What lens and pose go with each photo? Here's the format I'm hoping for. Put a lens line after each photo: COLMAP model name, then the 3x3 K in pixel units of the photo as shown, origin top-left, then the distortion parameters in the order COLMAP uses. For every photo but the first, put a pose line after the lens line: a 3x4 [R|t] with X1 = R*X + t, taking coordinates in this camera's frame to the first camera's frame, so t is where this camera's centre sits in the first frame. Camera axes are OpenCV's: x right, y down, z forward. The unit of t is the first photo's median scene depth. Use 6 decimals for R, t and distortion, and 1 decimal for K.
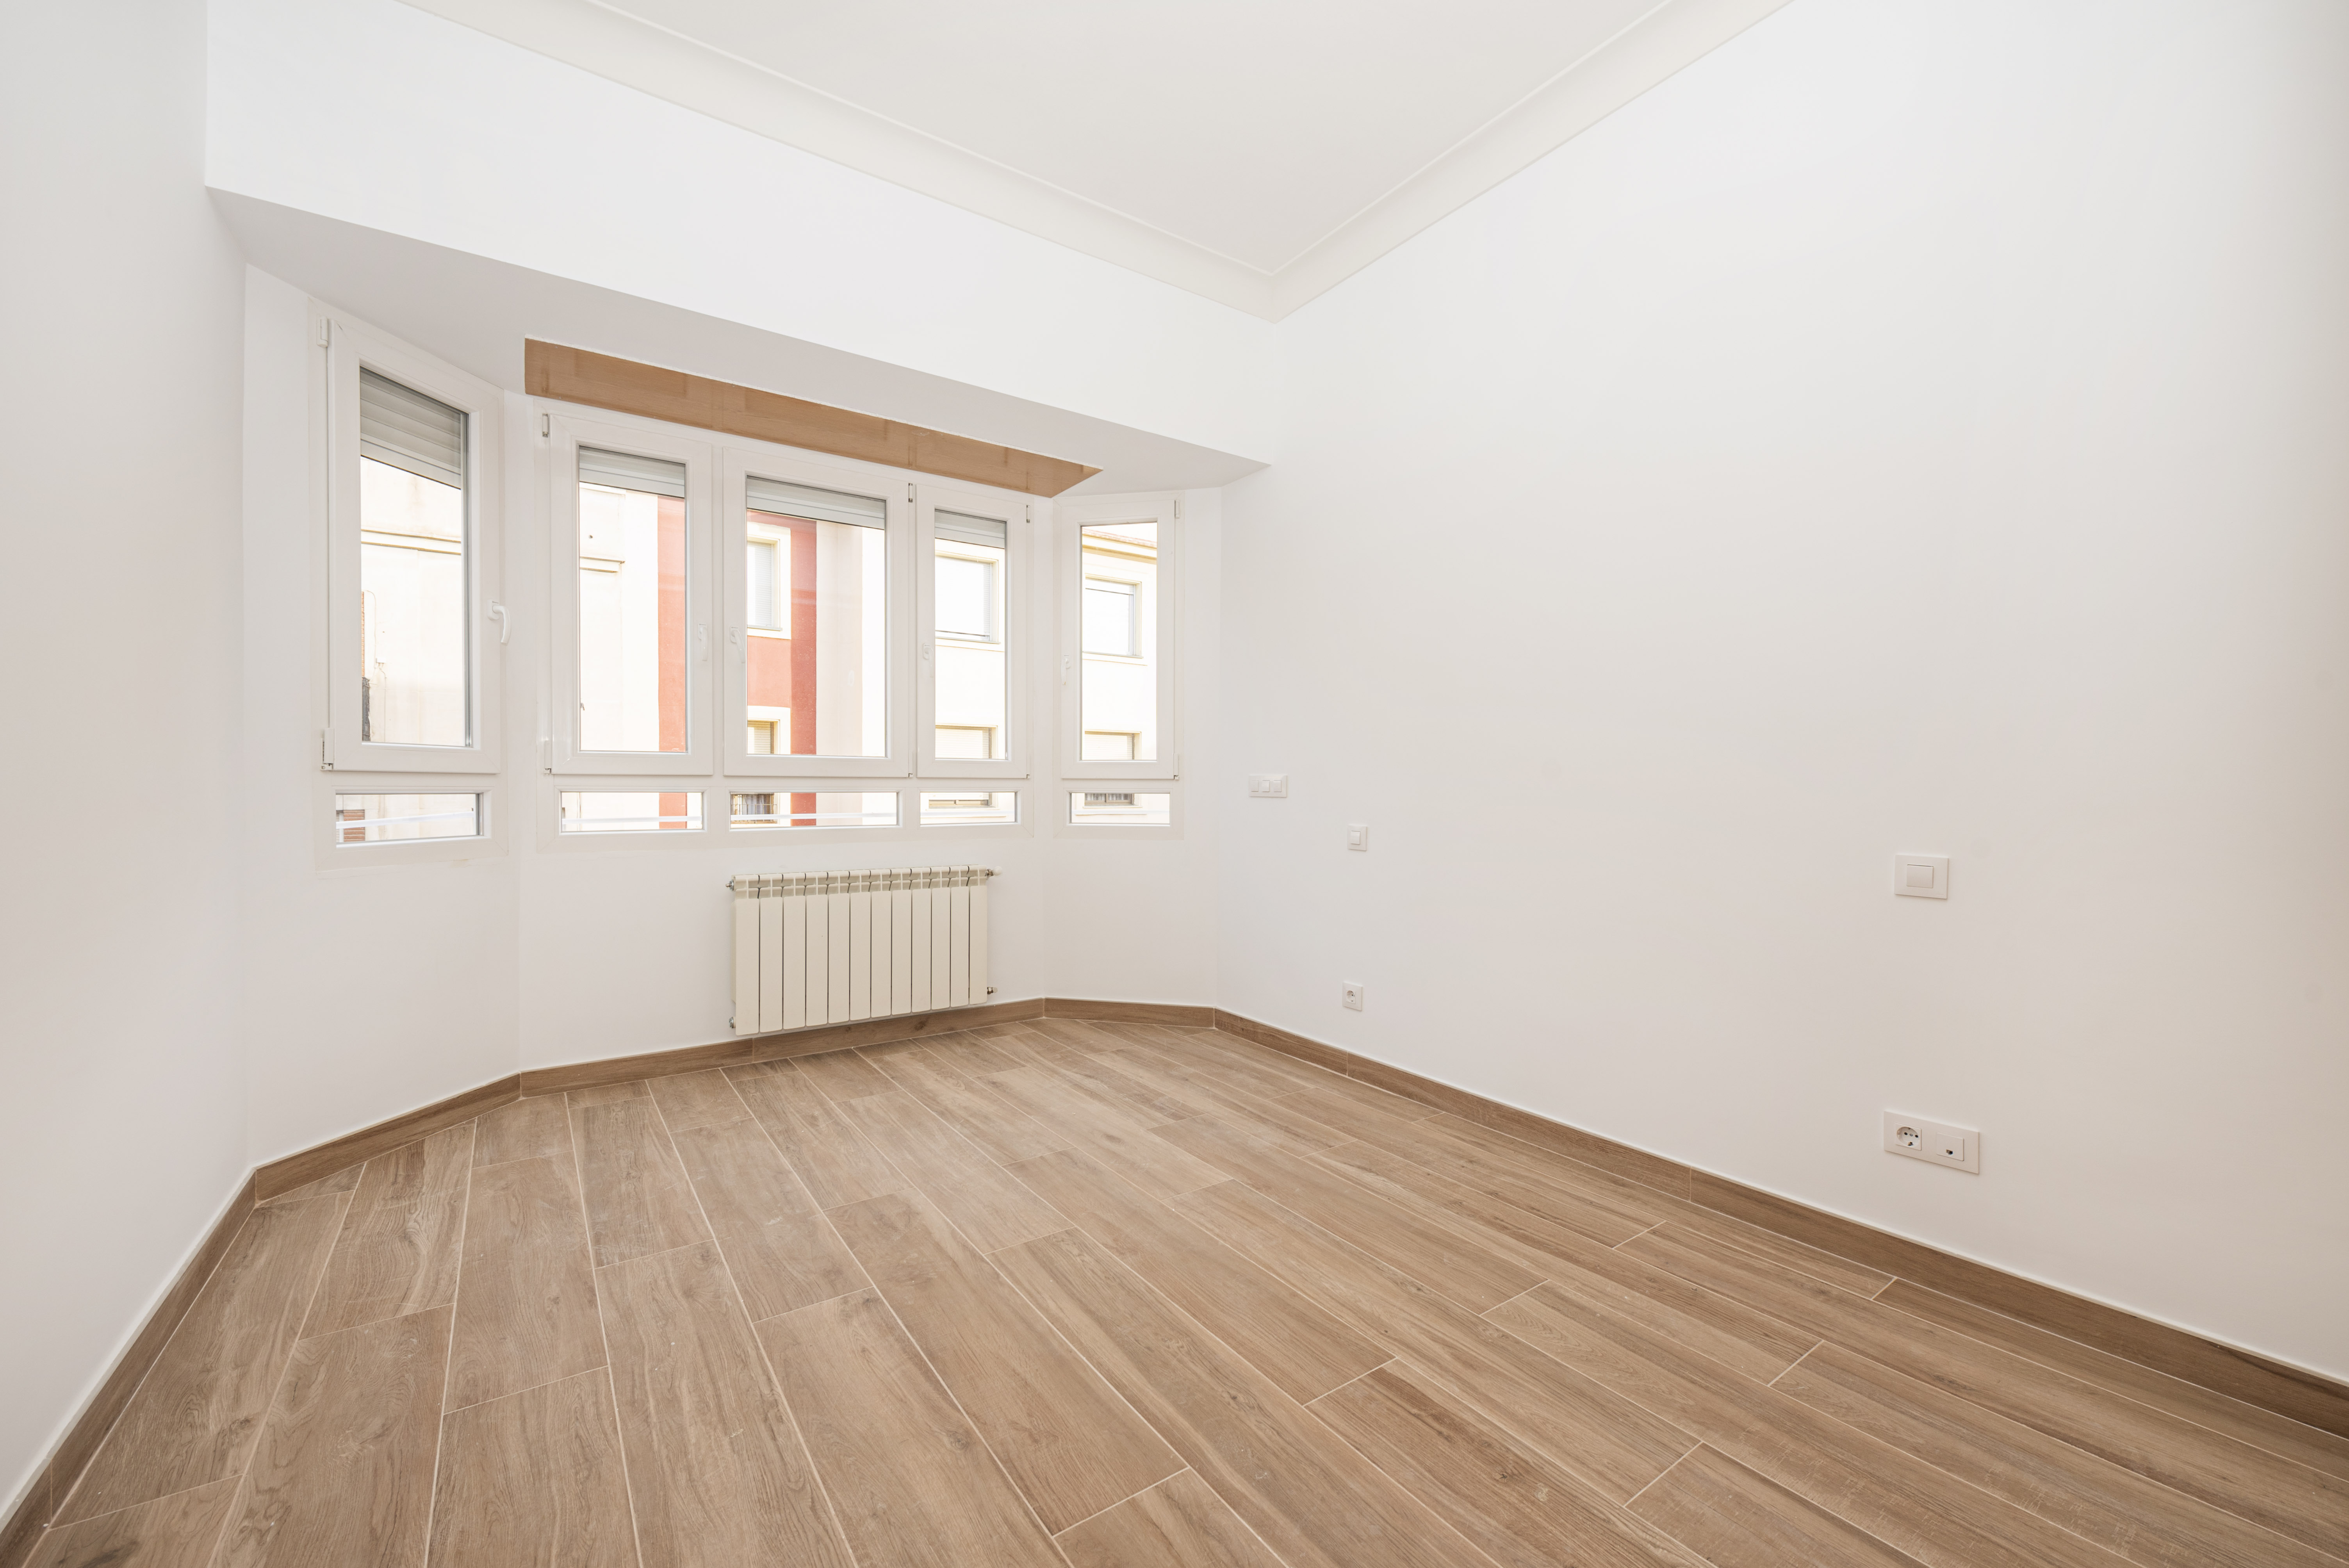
lens RADIAL K [[931.2, 0, 1189.4], [0, 931.2, 786.2], [0, 0, 1]] dist [-0.001650, -0.000374]
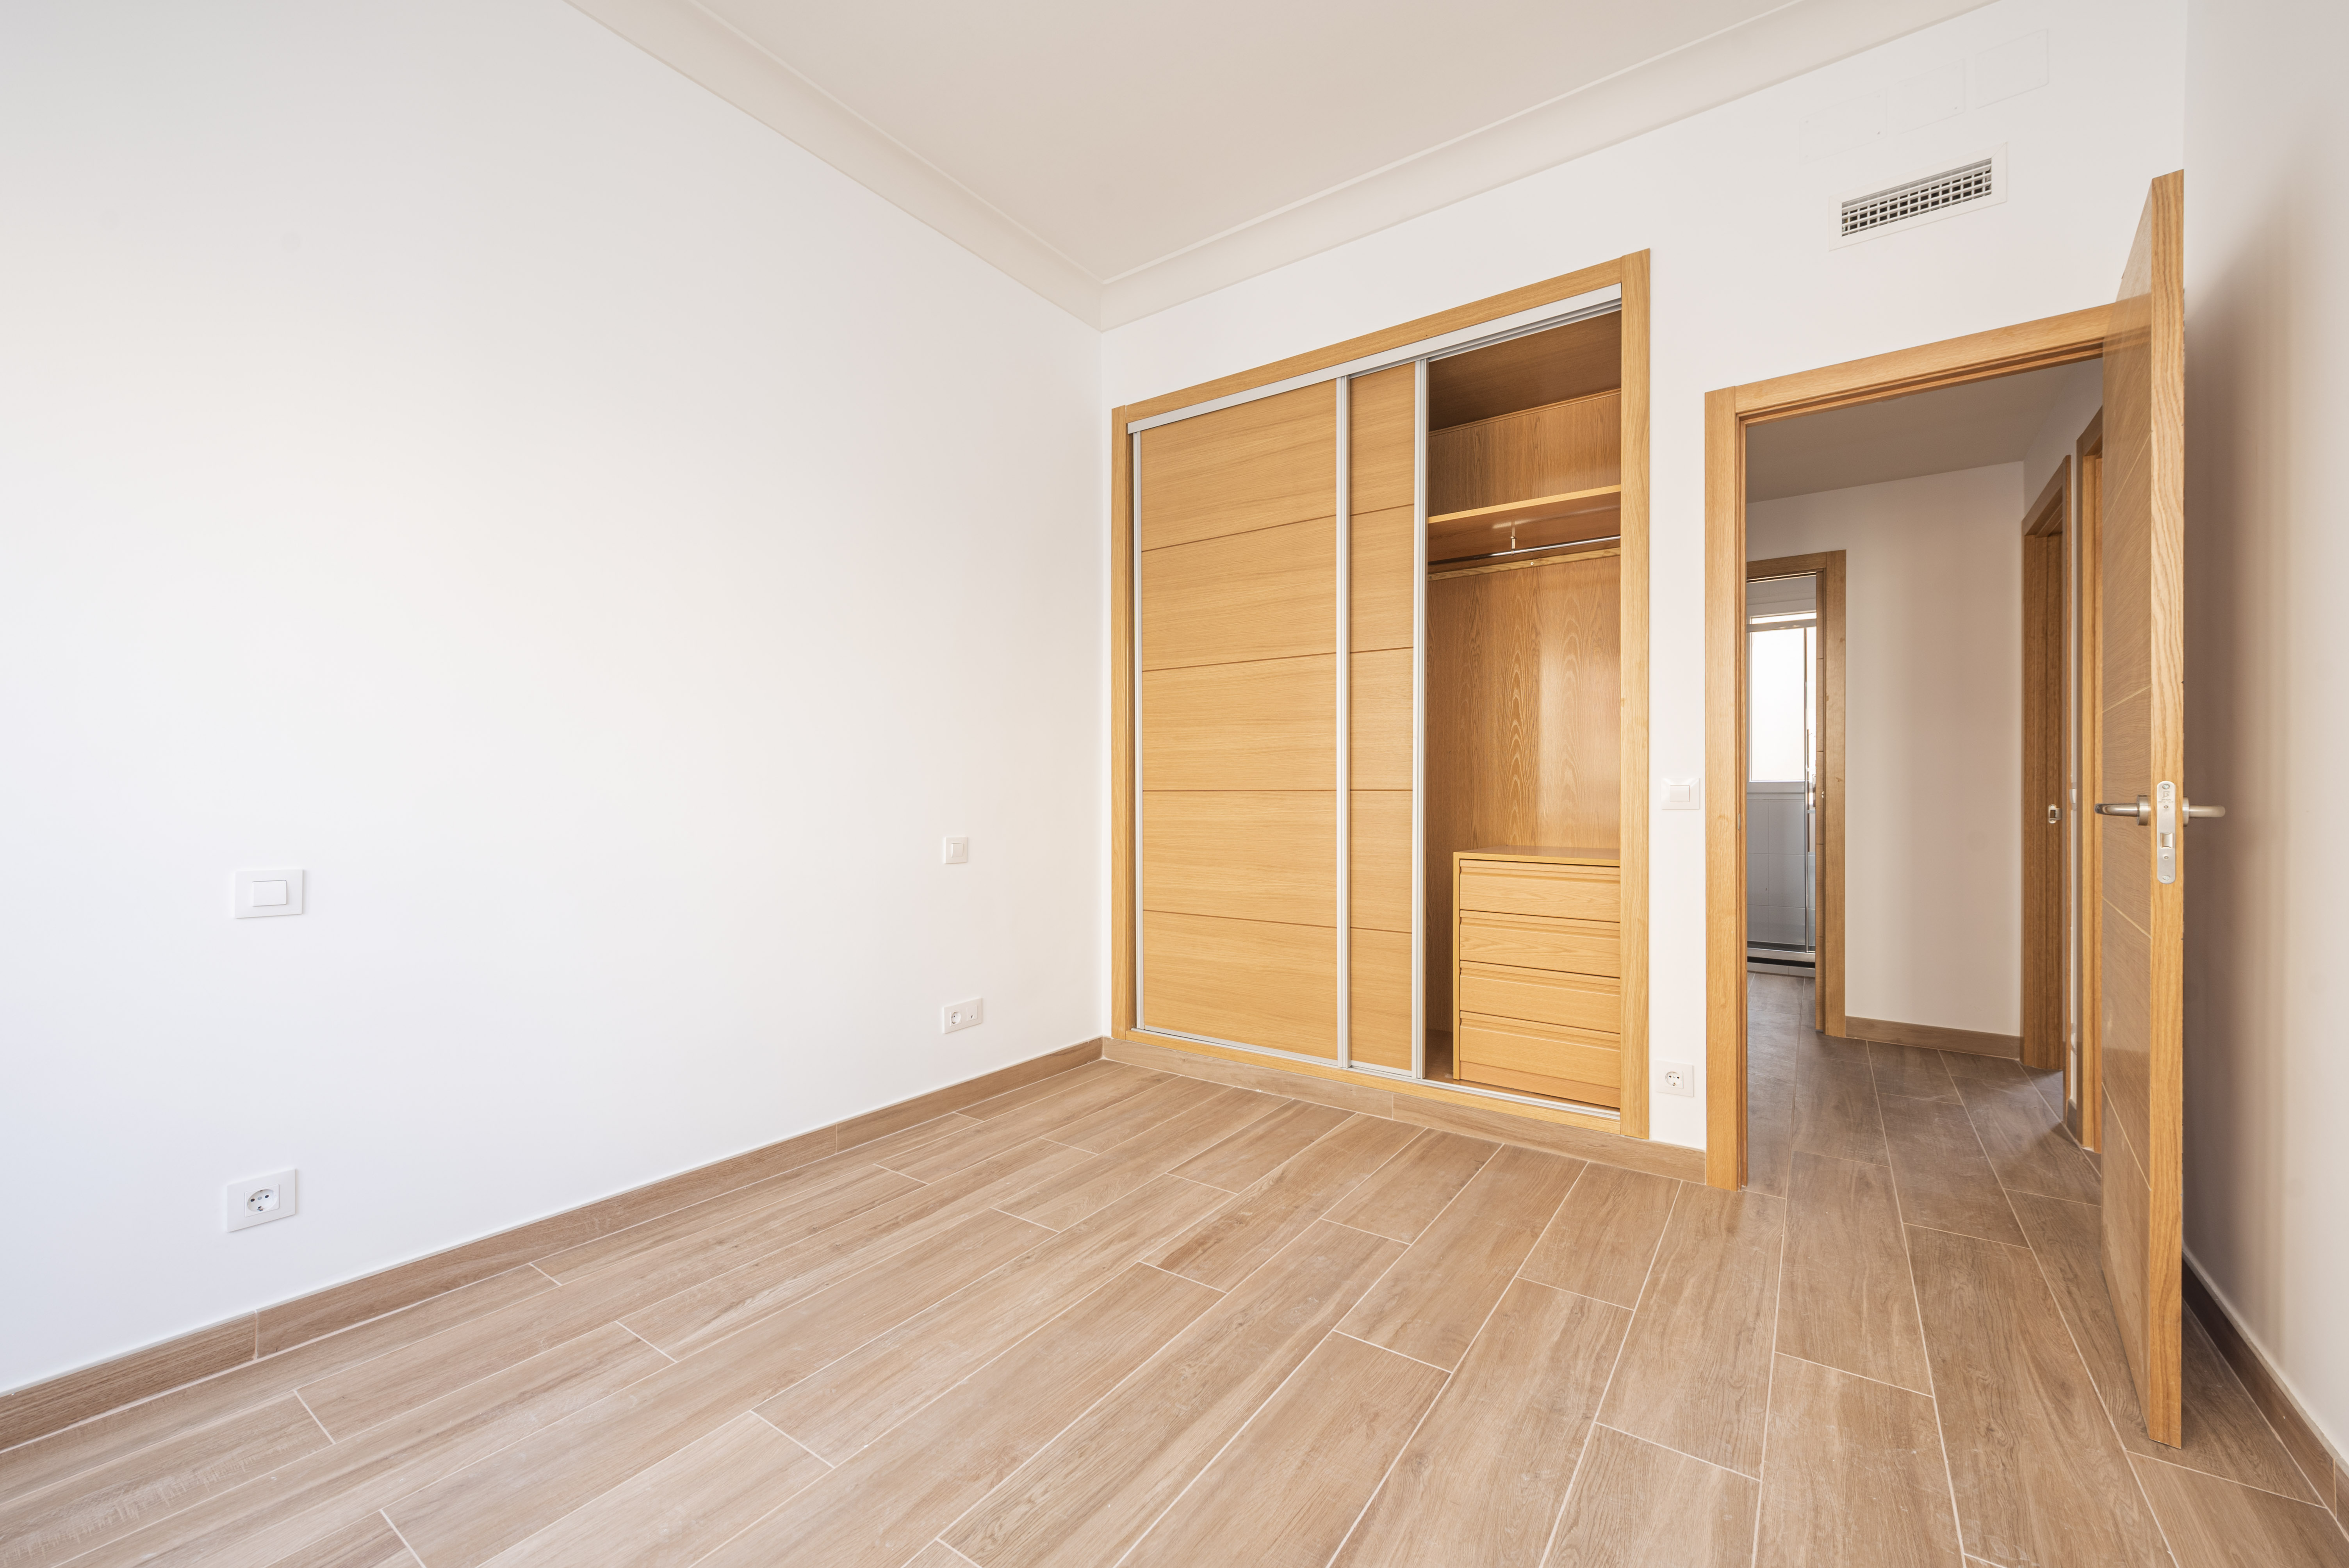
lens RADIAL K [[931.2, 0, 1188.1], [0, 931.2, 786.7], [0, 0, 1]] dist [-0.001650, -0.000374]
pose [[-0.339280, 0.002311, 0.940683, -0.836883], [0.002066, 0.999996, -0.001712, 0.000535], [-0.940683, 0.001363, -0.339283, 1.206314]]
